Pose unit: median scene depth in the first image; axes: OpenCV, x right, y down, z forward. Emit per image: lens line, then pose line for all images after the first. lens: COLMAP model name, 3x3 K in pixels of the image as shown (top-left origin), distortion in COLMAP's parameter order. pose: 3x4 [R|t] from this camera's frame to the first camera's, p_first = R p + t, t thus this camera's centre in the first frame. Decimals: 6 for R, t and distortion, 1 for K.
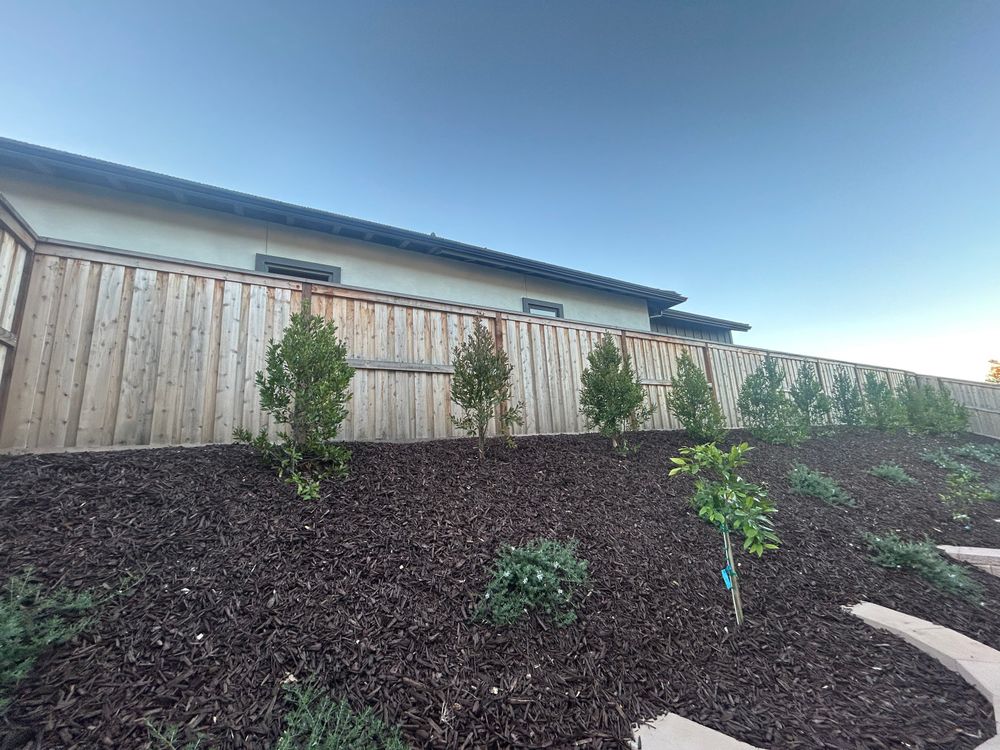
lens RADIAL K [[406.8, 0, 499.4], [0, 406.8, 371.1], [0, 0, 1]] dist [-0.002482, 0.001007]
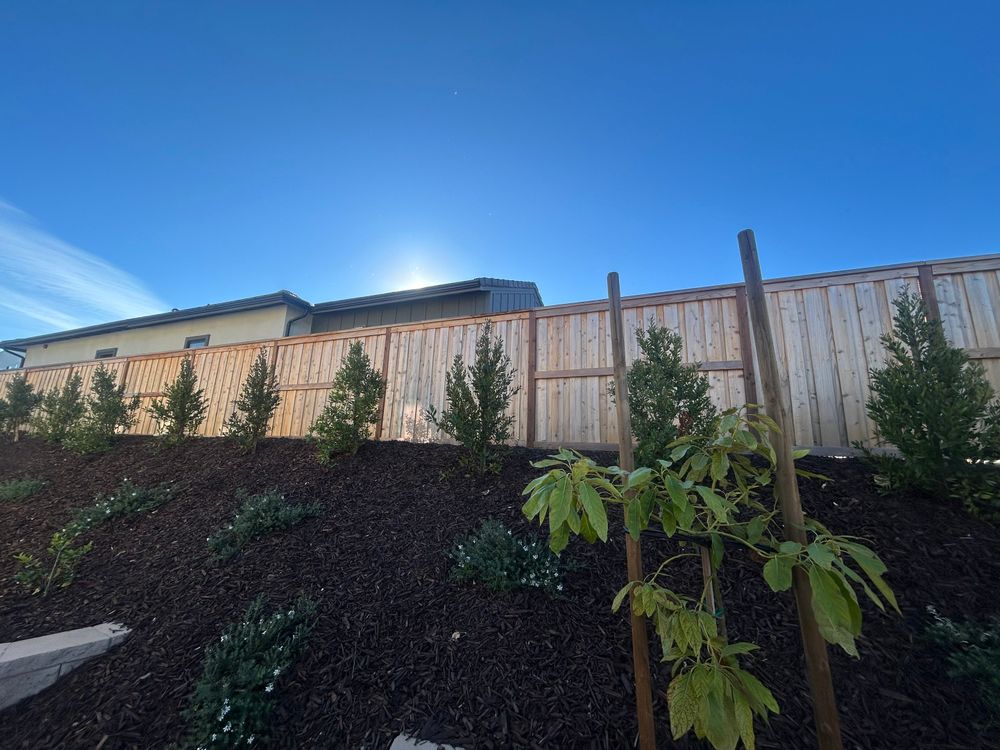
lens RADIAL K [[406.8, 0, 498.2], [0, 406.8, 370.1], [0, 0, 1]] dist [-0.002482, 0.001007]
pose [[0.616234, -0.092916, -0.782063, 1.532174], [0.076613, 0.995379, -0.057893, 0.082309], [0.783828, -0.024240, 0.620505, 0.813957]]
